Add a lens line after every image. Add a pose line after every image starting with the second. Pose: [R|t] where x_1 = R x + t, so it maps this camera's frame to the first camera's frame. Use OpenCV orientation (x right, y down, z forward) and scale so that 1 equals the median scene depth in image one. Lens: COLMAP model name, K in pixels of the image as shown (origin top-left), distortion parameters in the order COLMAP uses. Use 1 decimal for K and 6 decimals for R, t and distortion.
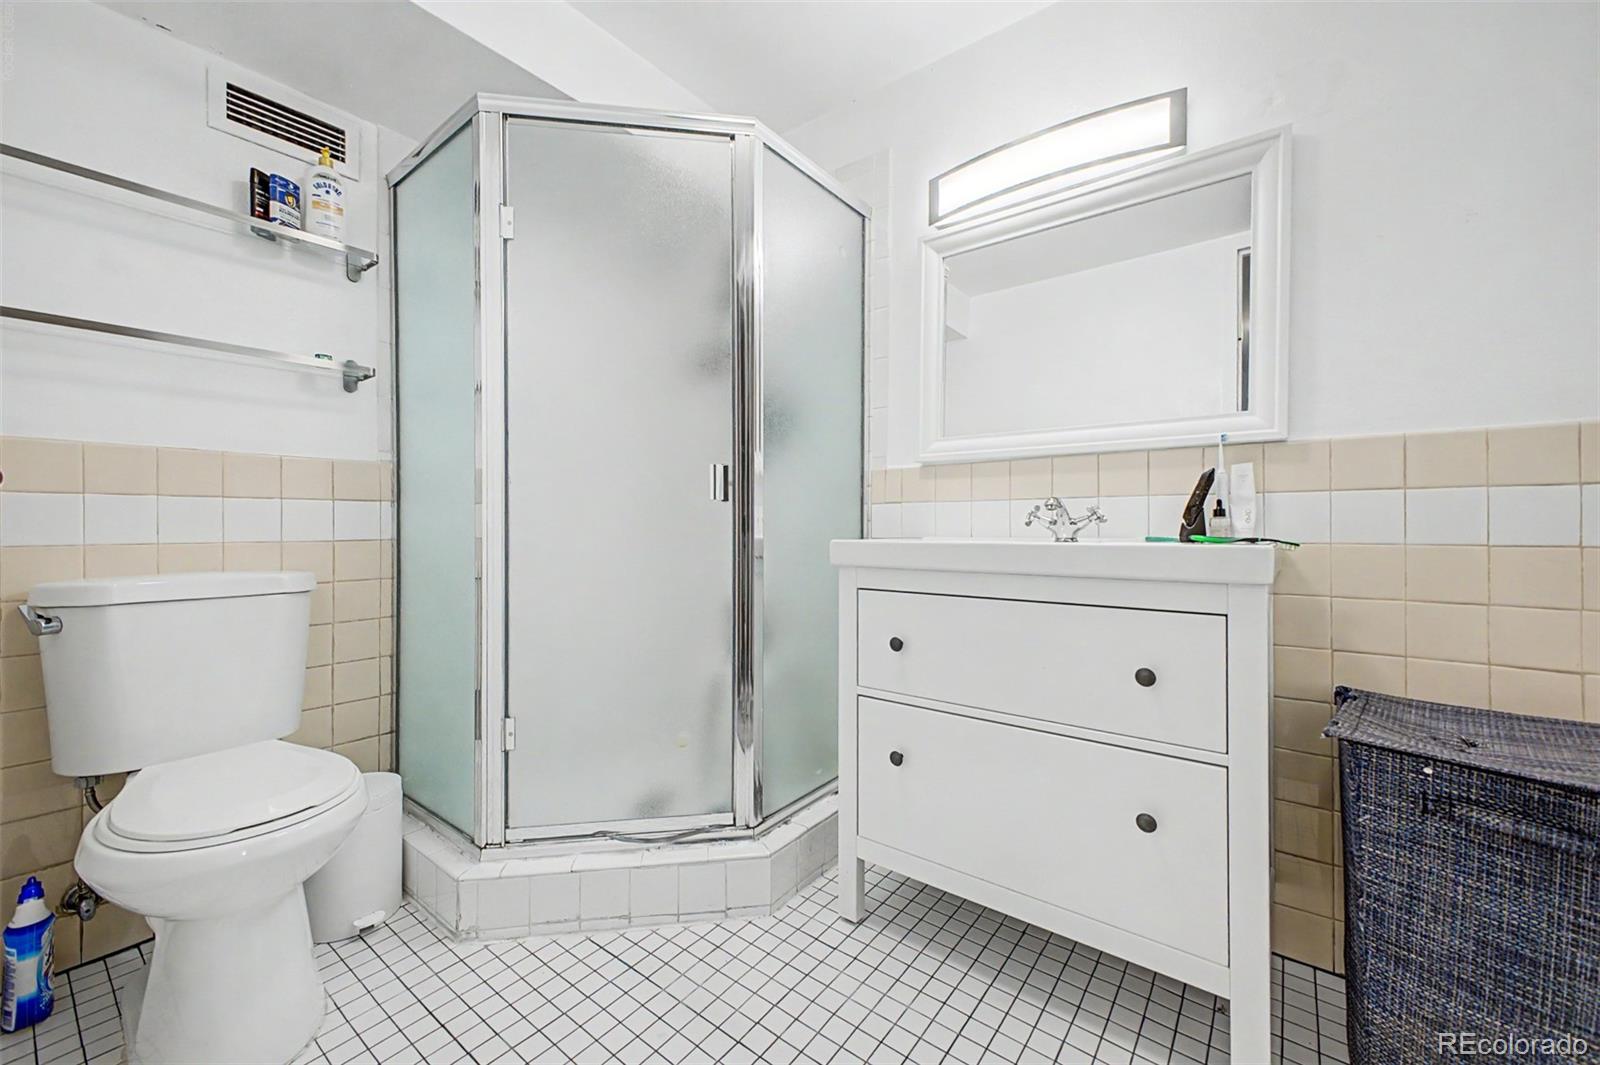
lens RADIAL K [[636.2, 0, 801.4], [0, 636.2, 524.4], [0, 0, 1]] dist [0.021412, -0.009141]
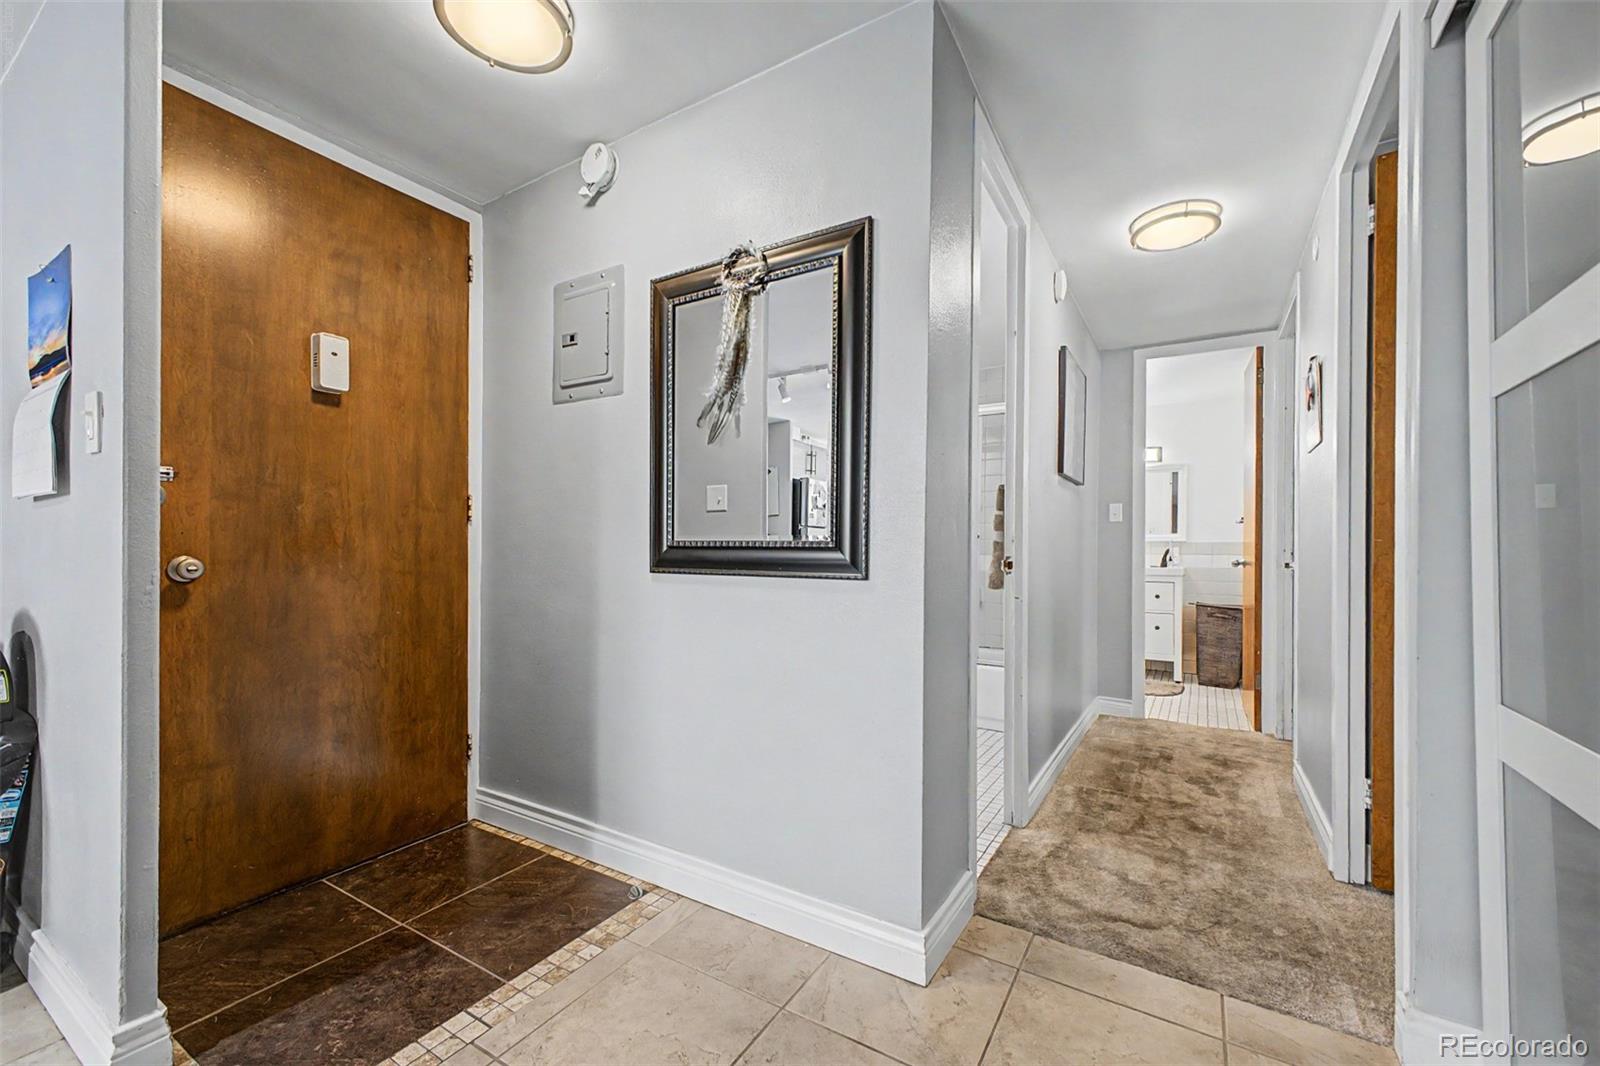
lens RADIAL K [[651.5, 0, 794.0], [0, 651.5, 543.8], [0, 0, 1]] dist [0.021856, -0.009764]
pose [[0.995265, 0.004064, 0.097116, -1.991783], [-0.003518, 0.999977, -0.005786, -0.085495], [-0.097137, 0.005416, 0.995256, -2.715246]]
